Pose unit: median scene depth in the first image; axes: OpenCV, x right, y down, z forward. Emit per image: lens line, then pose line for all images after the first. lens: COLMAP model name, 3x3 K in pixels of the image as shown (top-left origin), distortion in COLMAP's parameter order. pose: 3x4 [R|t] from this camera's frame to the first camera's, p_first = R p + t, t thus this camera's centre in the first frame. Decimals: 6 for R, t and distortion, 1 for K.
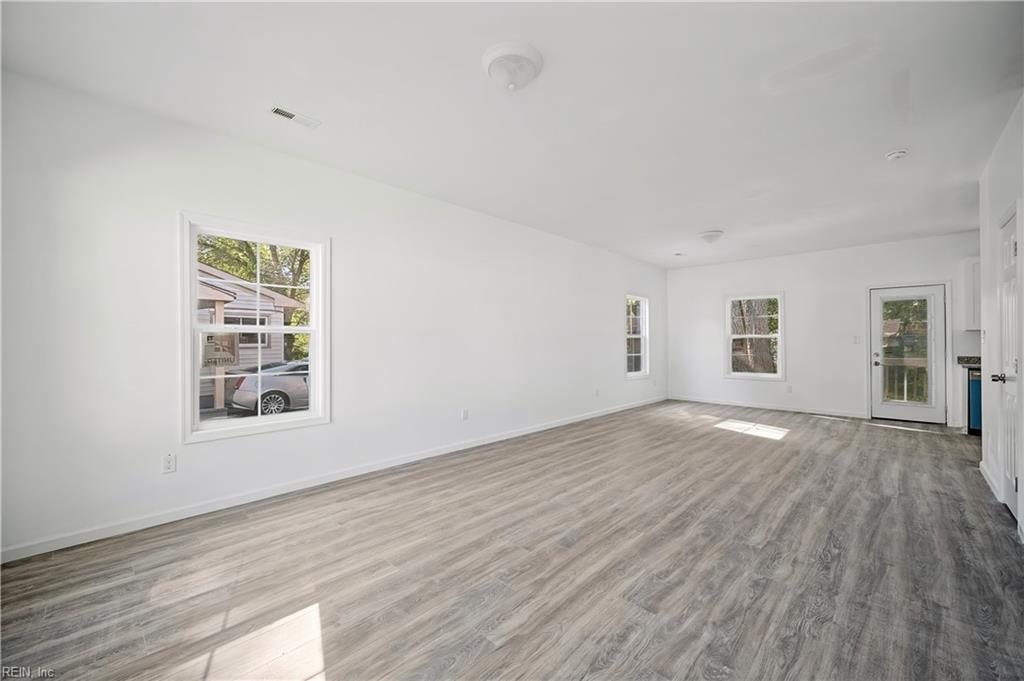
lens RADIAL K [[407.0, 0, 513.1], [0, 407.0, 338.5], [0, 0, 1]] dist [-0.001636, -0.000140]
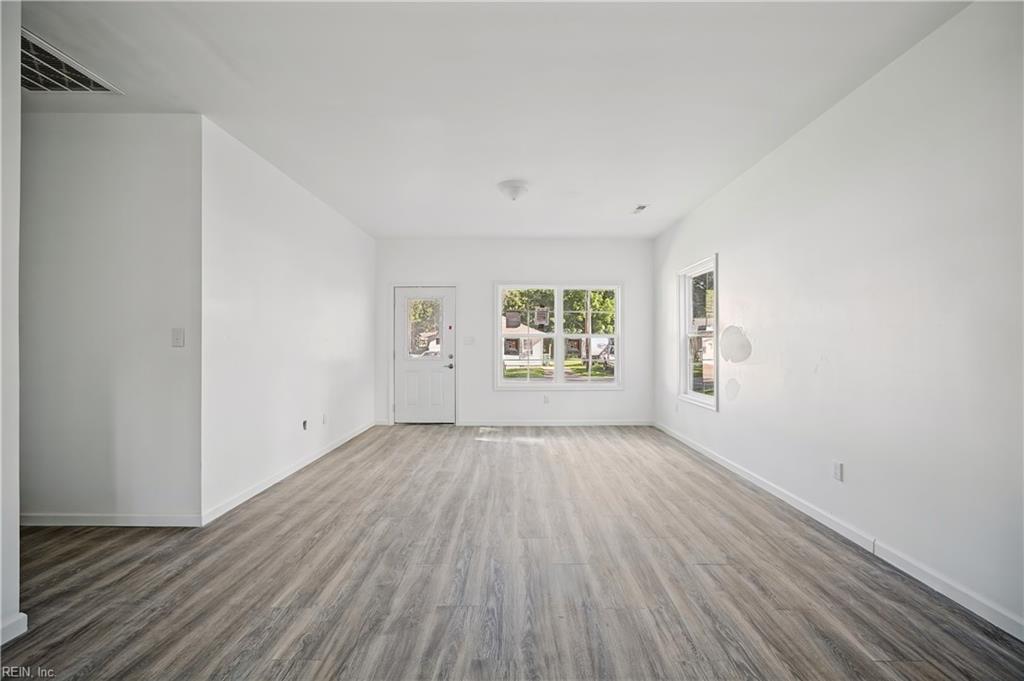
lens RADIAL K [[407.0, 0, 515.1], [0, 407.0, 341.3], [0, 0, 1]] dist [-0.001636, -0.000140]
pose [[-0.720578, -0.000293, -0.693373, 0.788272], [0.008669, 0.999918, -0.009432, 0.011137], [0.693319, -0.012807, -0.720517, 1.460363]]
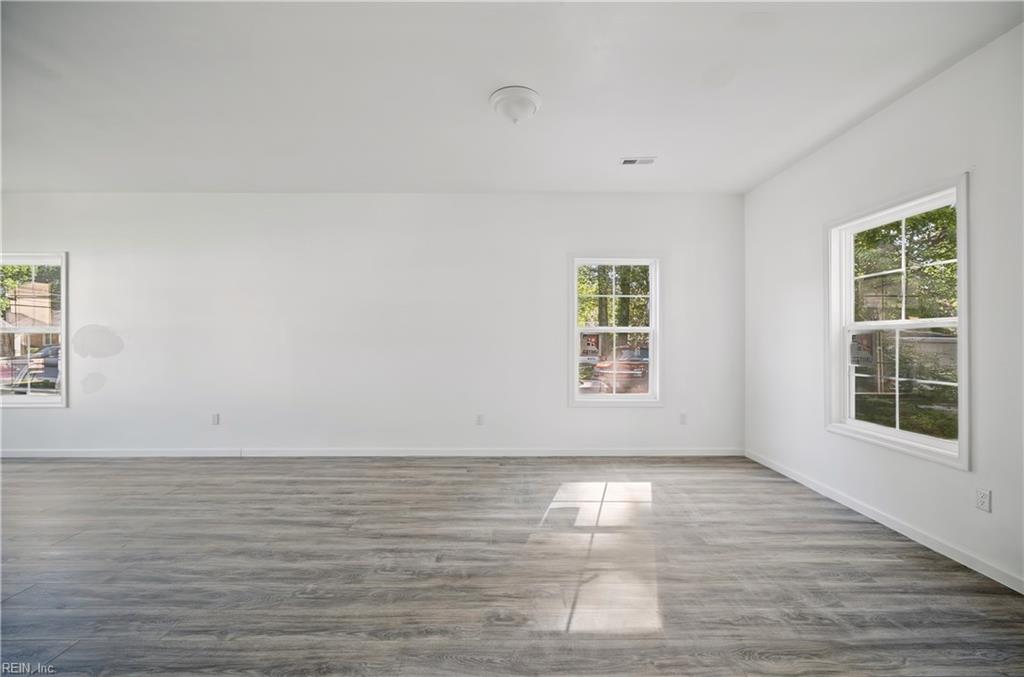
lens RADIAL K [[407.0, 0, 512.1], [0, 407.0, 342.9], [0, 0, 1]] dist [-0.001636, -0.000140]
pose [[0.692638, 0.007608, -0.721245, 1.332209], [0.004590, 0.999878, 0.014956, 0.006480], [0.721270, -0.013670, 0.692519, 1.131628]]
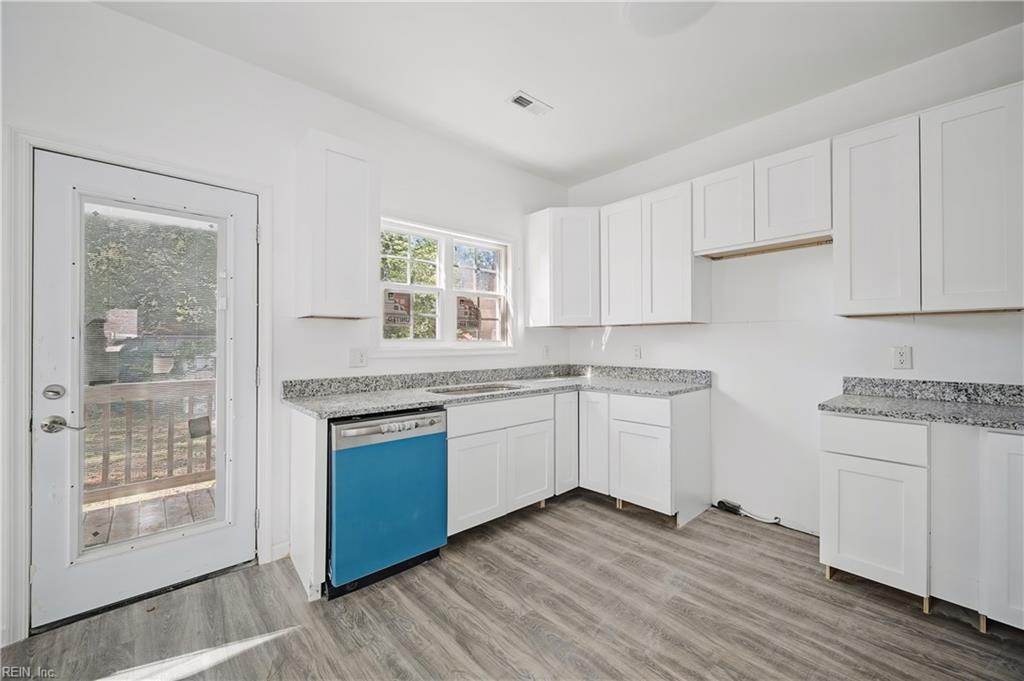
lens RADIAL K [[407.0, 0, 514.5], [0, 407.0, 339.4], [0, 0, 1]] dist [-0.001636, -0.000140]
pose [[0.064305, 0.010319, 0.997877, 1.166475], [-0.008695, 0.999914, -0.009779, 0.008346], [-0.997892, -0.008047, 0.064389, 1.228196]]
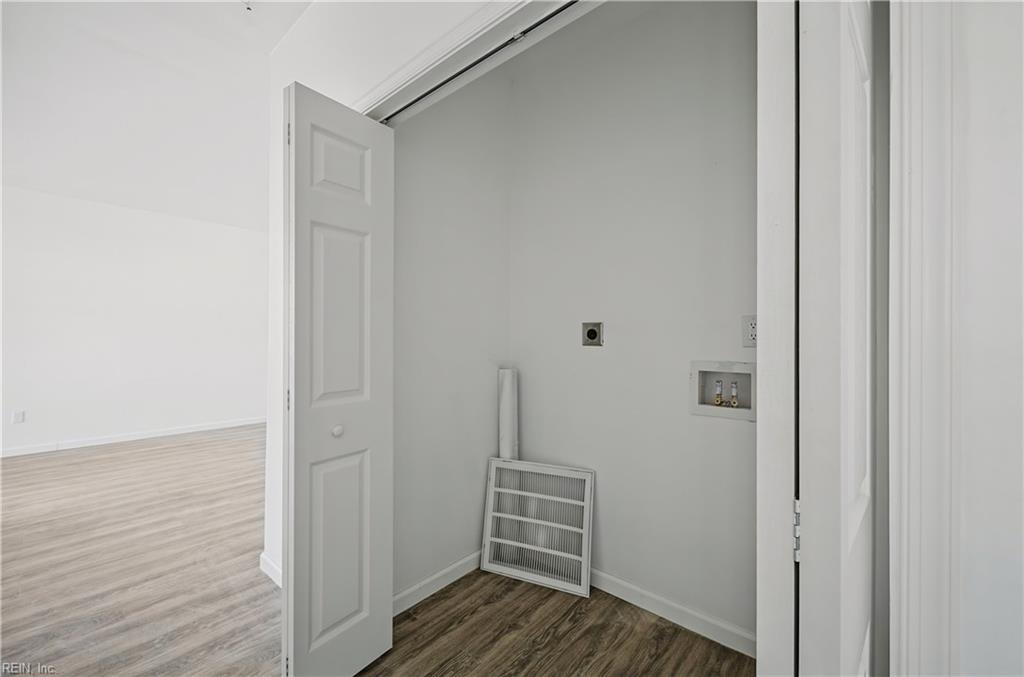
lens RADIAL K [[407.0, 0, 516.6], [0, 407.0, 343.9], [0, 0, 1]] dist [-0.001636, -0.000140]
pose [[0.997193, 0.008833, 0.074348, 1.212128], [-0.010132, 0.999802, 0.017110, -0.002456], [-0.074182, -0.017816, 0.997086, 0.053271]]
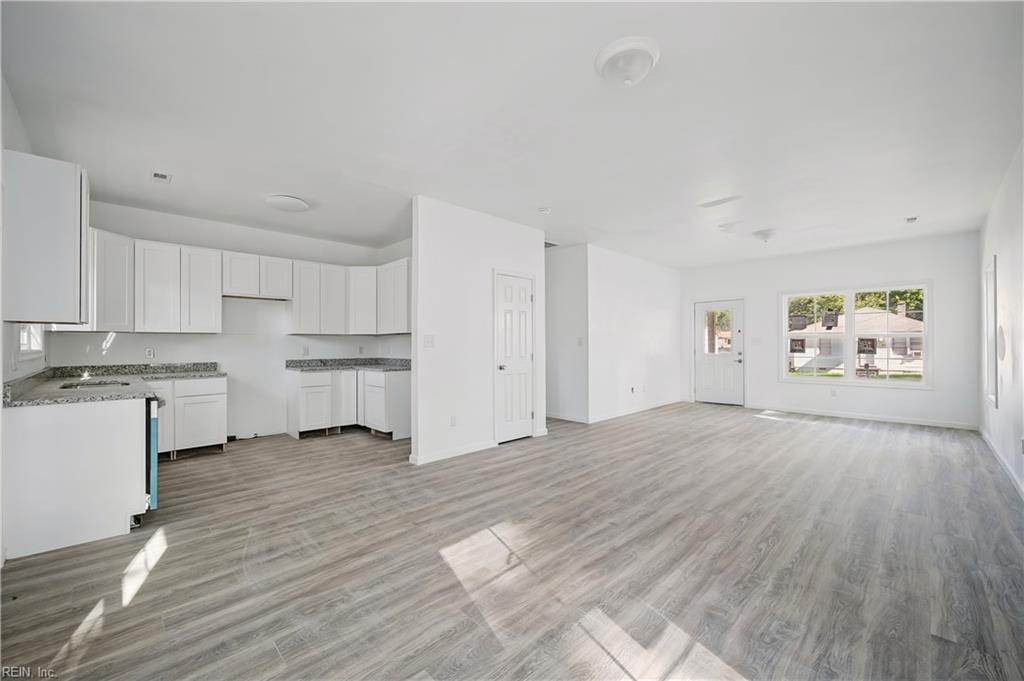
lens RADIAL K [[407.0, 0, 512.8], [0, 407.0, 343.0], [0, 0, 1]] dist [-0.001636, -0.000140]
pose [[-0.999522, 0.006773, 0.030181, 0.958762], [0.006401, 0.999902, -0.012417, 0.018818], [-0.030262, -0.012218, -0.999467, 2.278945]]
